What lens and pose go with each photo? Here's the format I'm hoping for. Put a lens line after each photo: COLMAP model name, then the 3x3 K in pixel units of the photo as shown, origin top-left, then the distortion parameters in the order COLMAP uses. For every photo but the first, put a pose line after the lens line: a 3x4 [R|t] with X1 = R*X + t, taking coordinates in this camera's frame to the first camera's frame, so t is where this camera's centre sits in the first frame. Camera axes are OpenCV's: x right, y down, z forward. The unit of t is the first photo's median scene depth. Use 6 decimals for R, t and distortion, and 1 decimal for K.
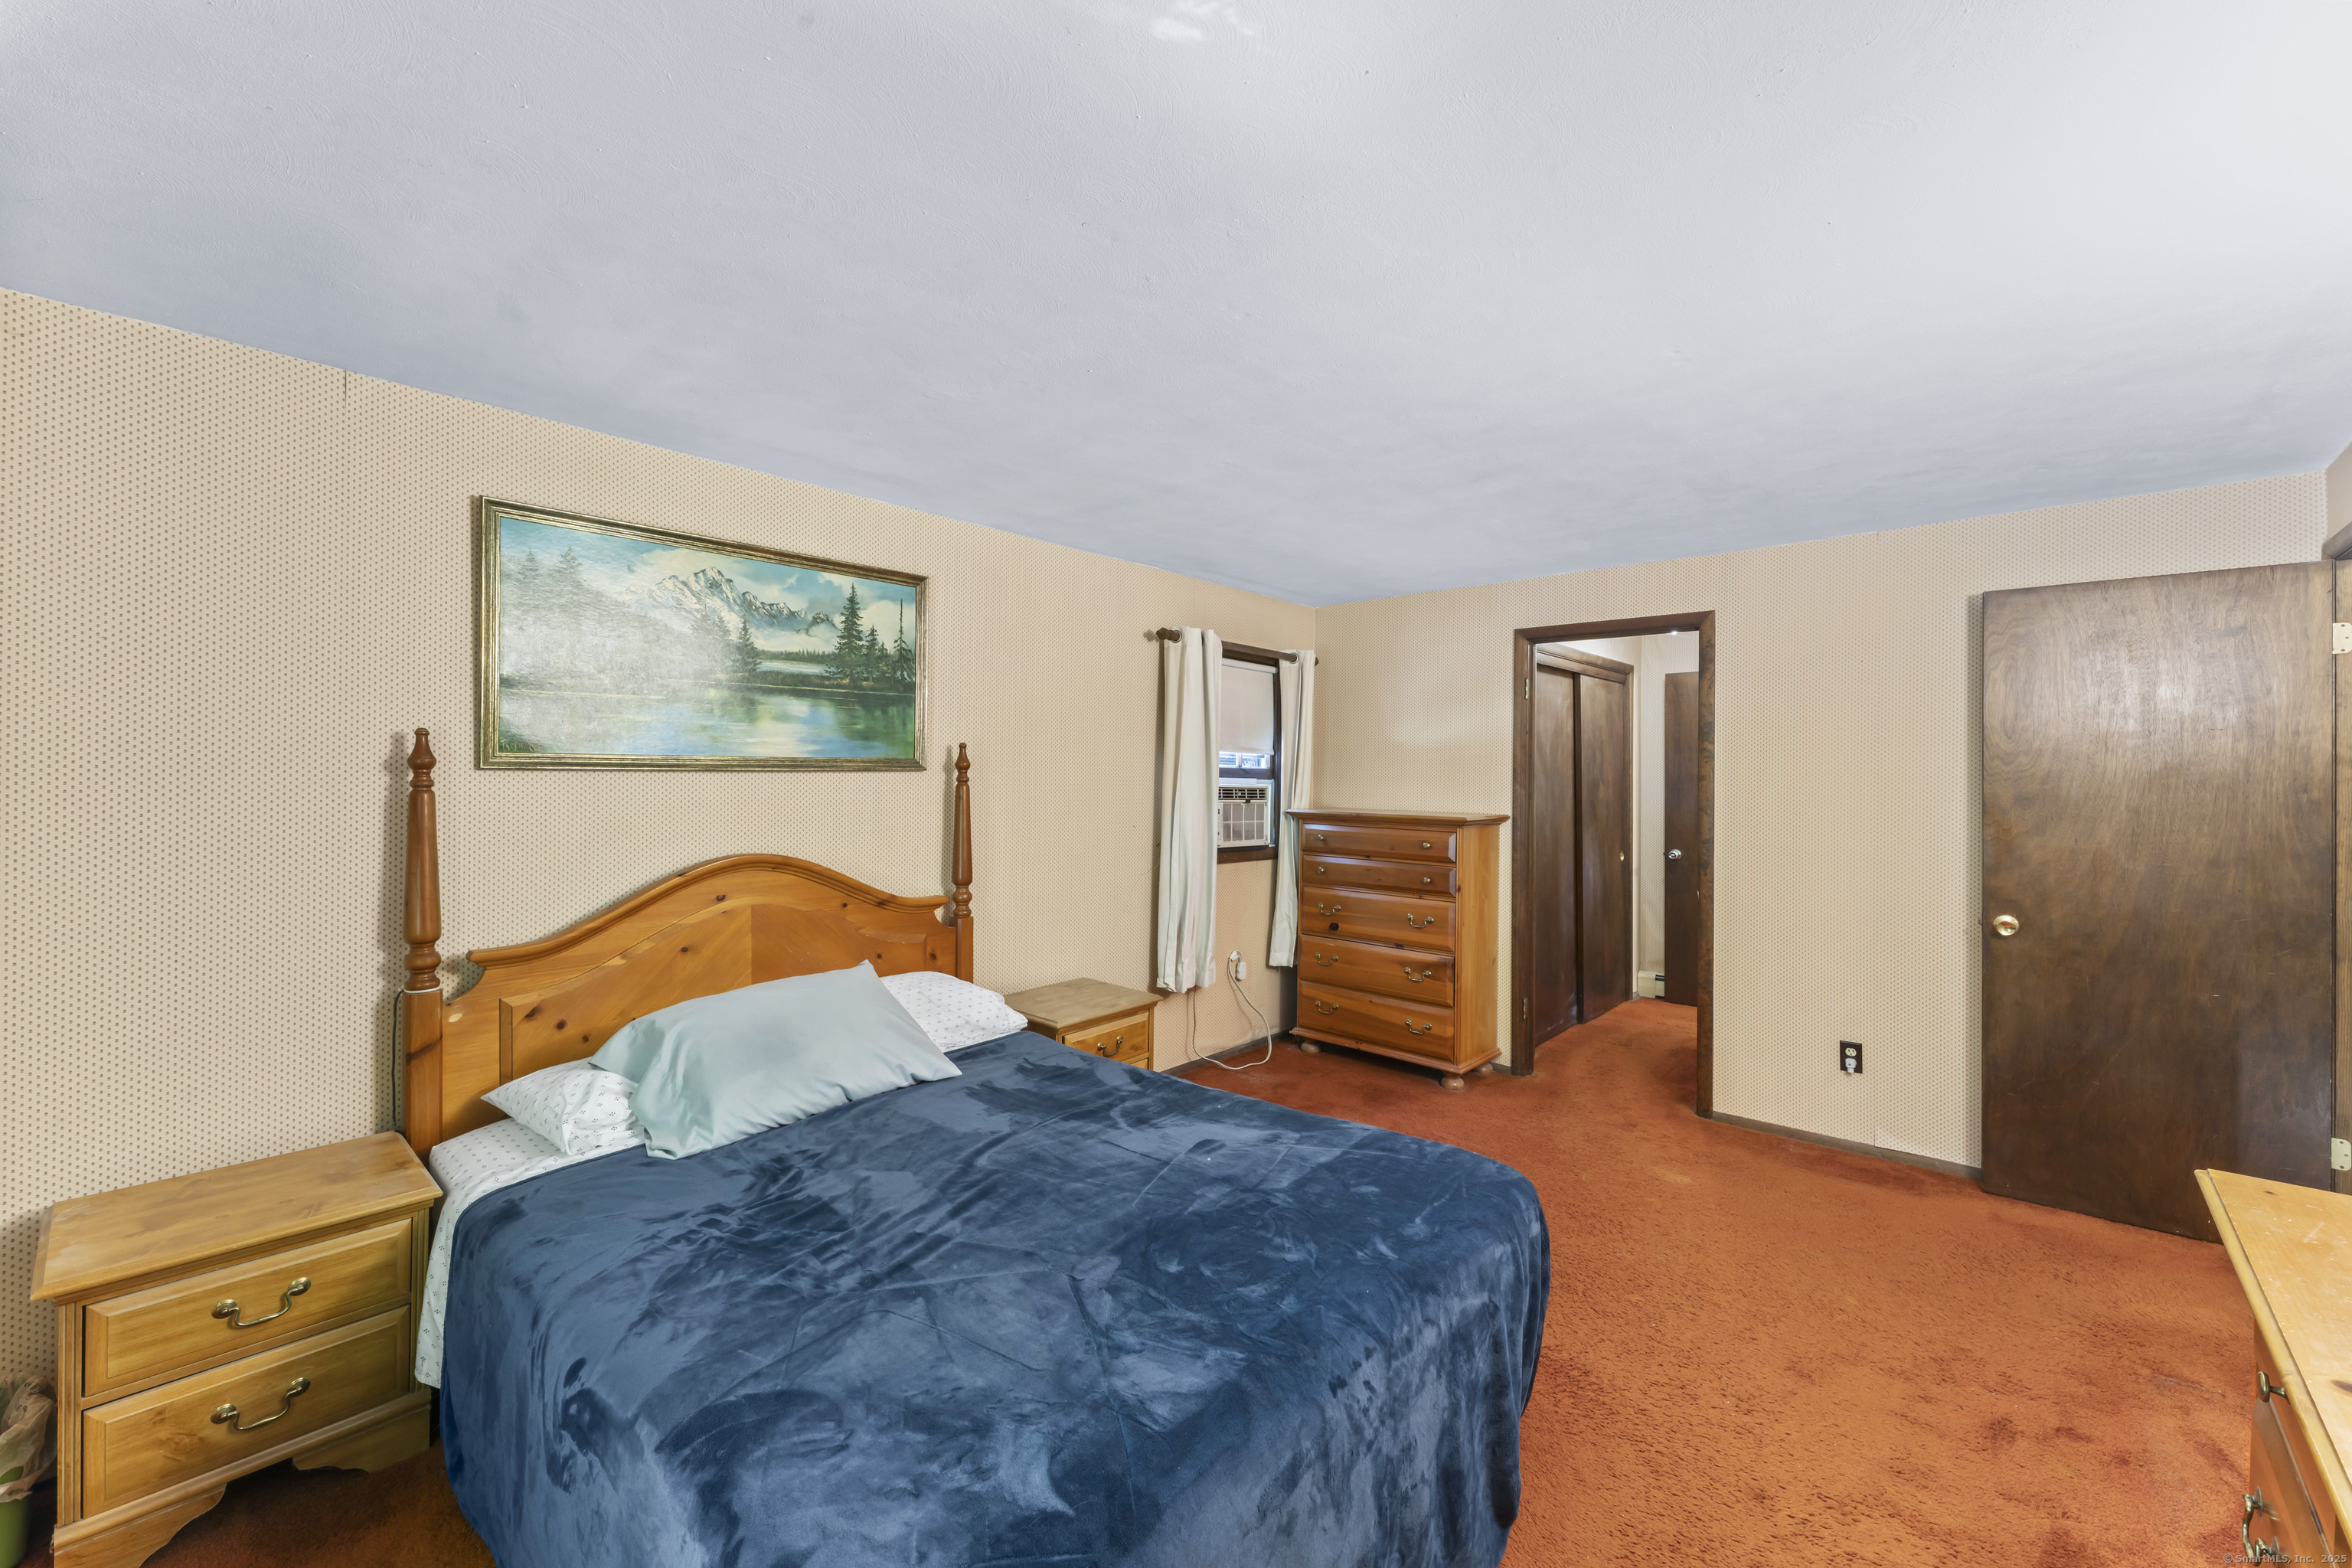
lens RADIAL K [[945.4, 0, 1167.7], [0, 945.4, 772.1], [0, 0, 1]] dist [-0.001217, -0.000184]
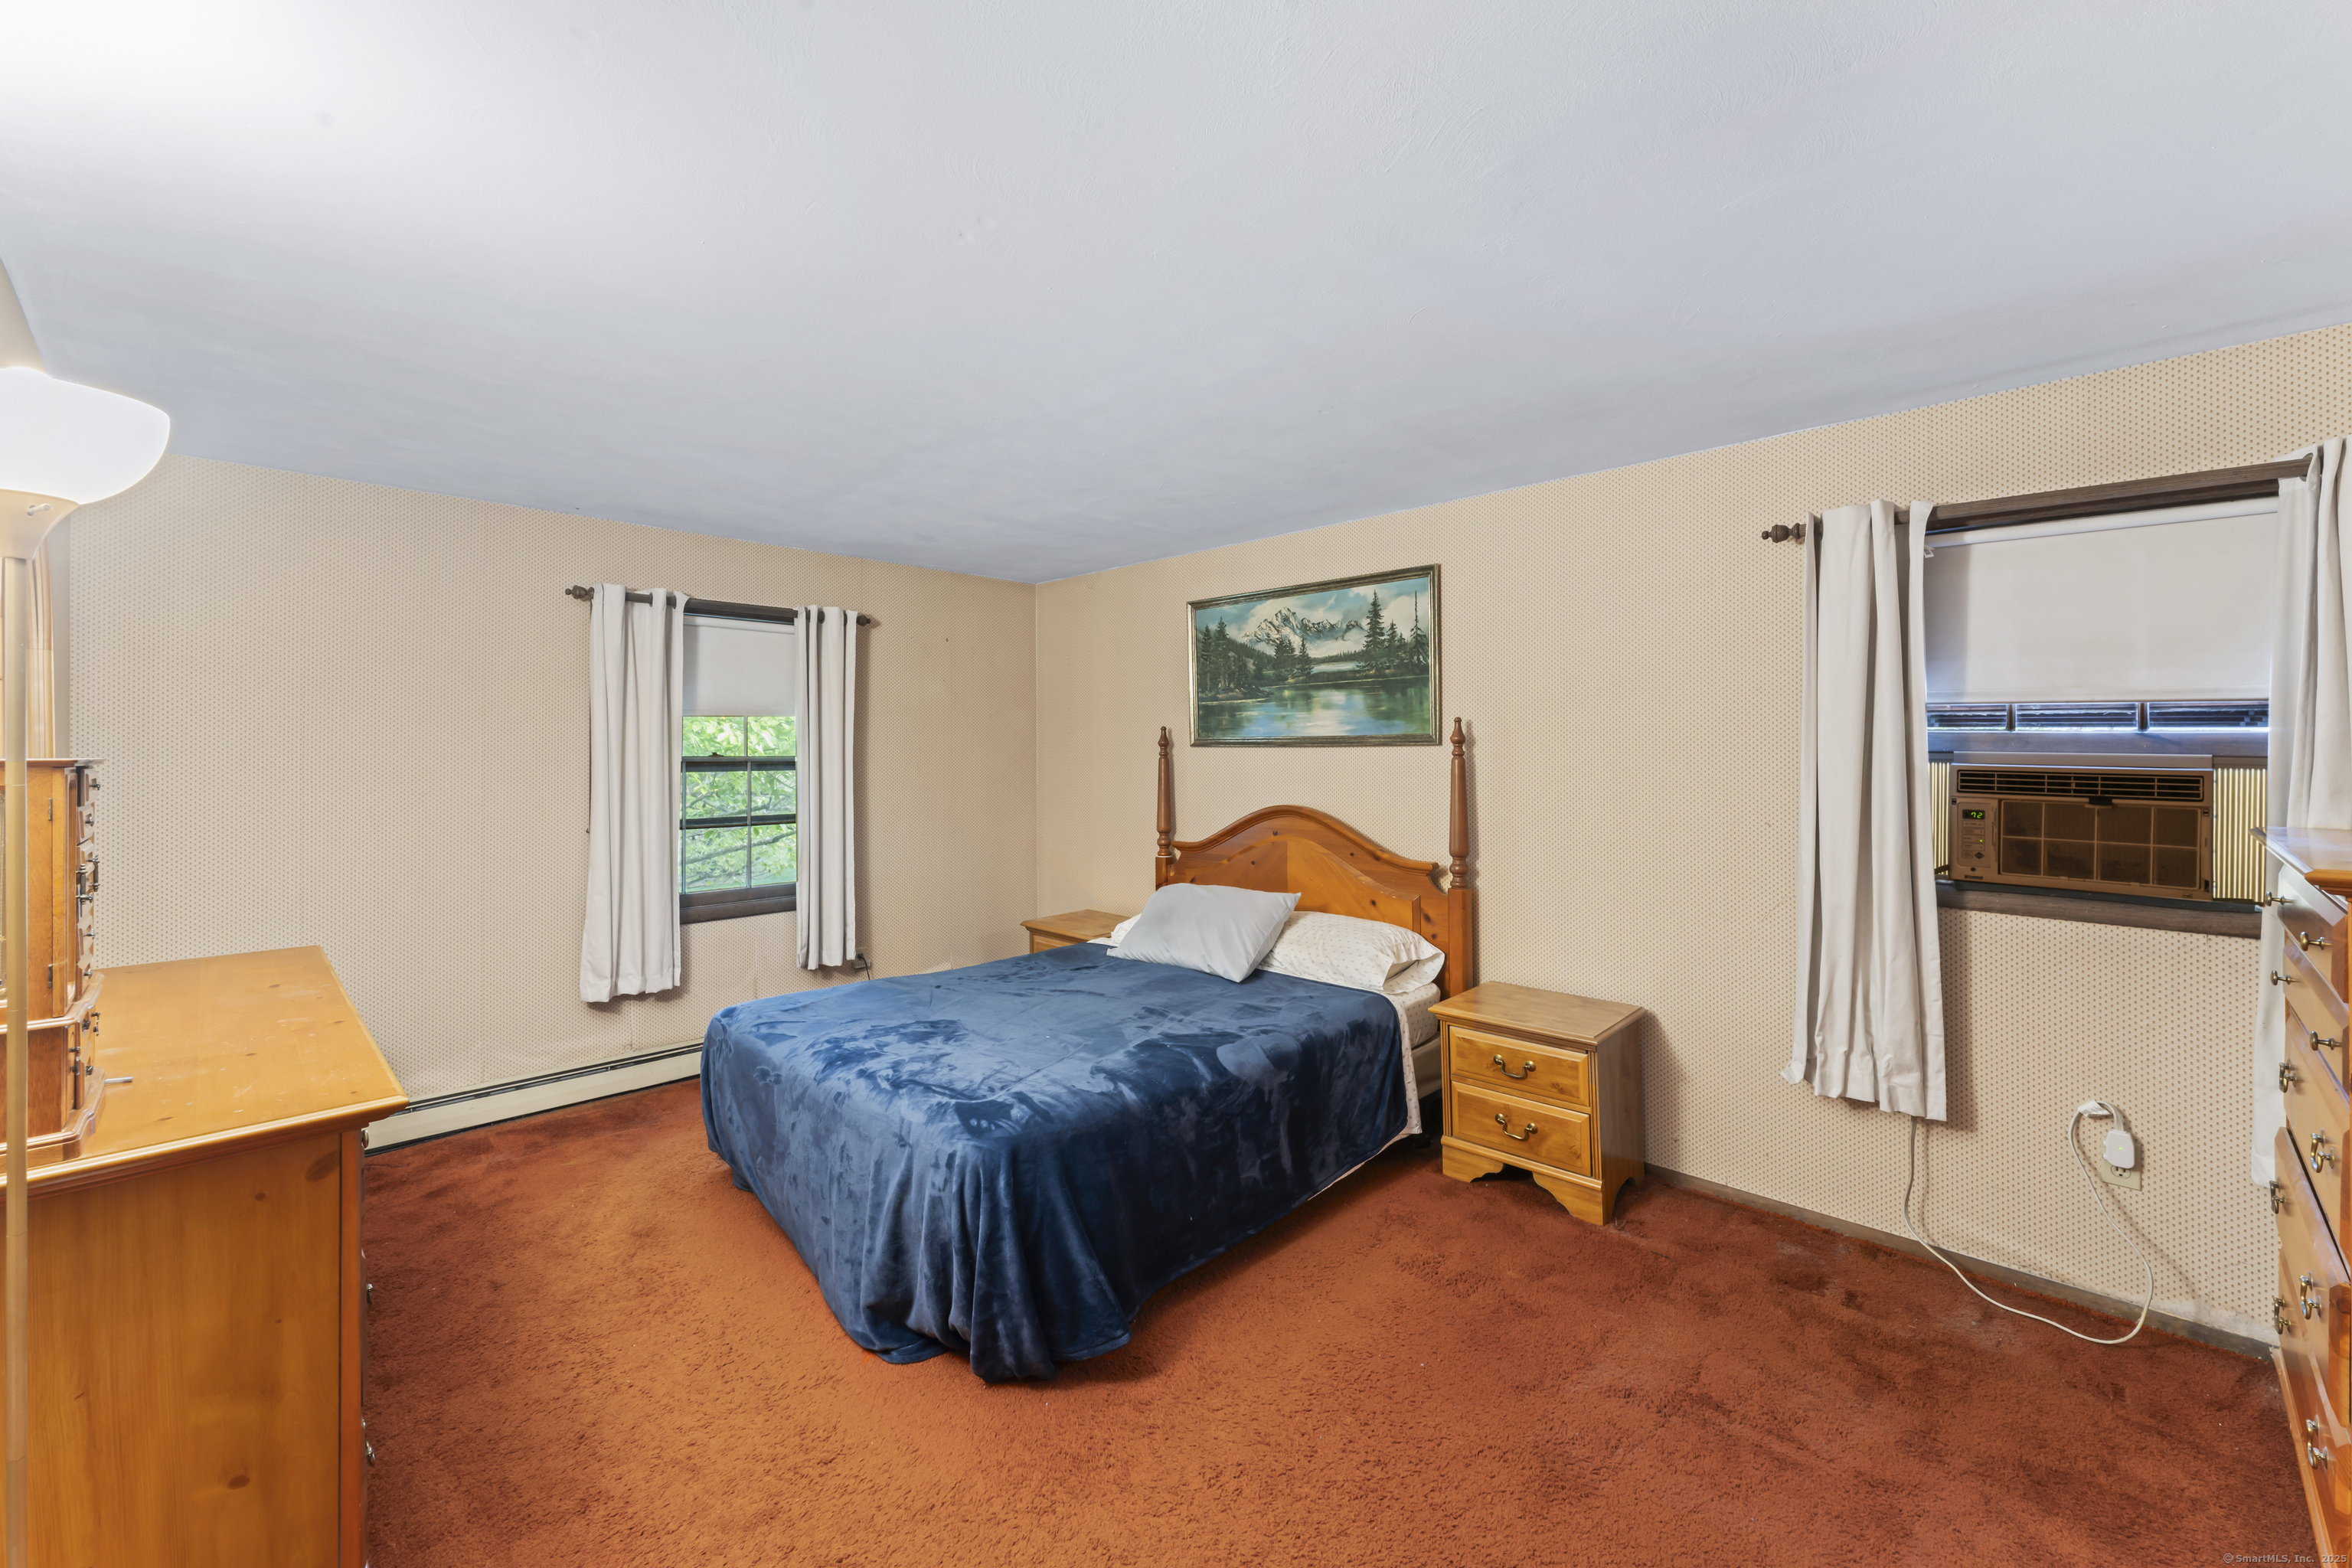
lens RADIAL K [[945.4, 0, 1176.9], [0, 945.4, 760.2], [0, 0, 1]] dist [-0.001217, -0.000184]
pose [[-0.053761, -0.000062, -0.998554, 0.877966], [-0.008211, 0.999966, 0.000380, 0.018808], [0.998520, 0.008220, -0.053760, 0.809768]]
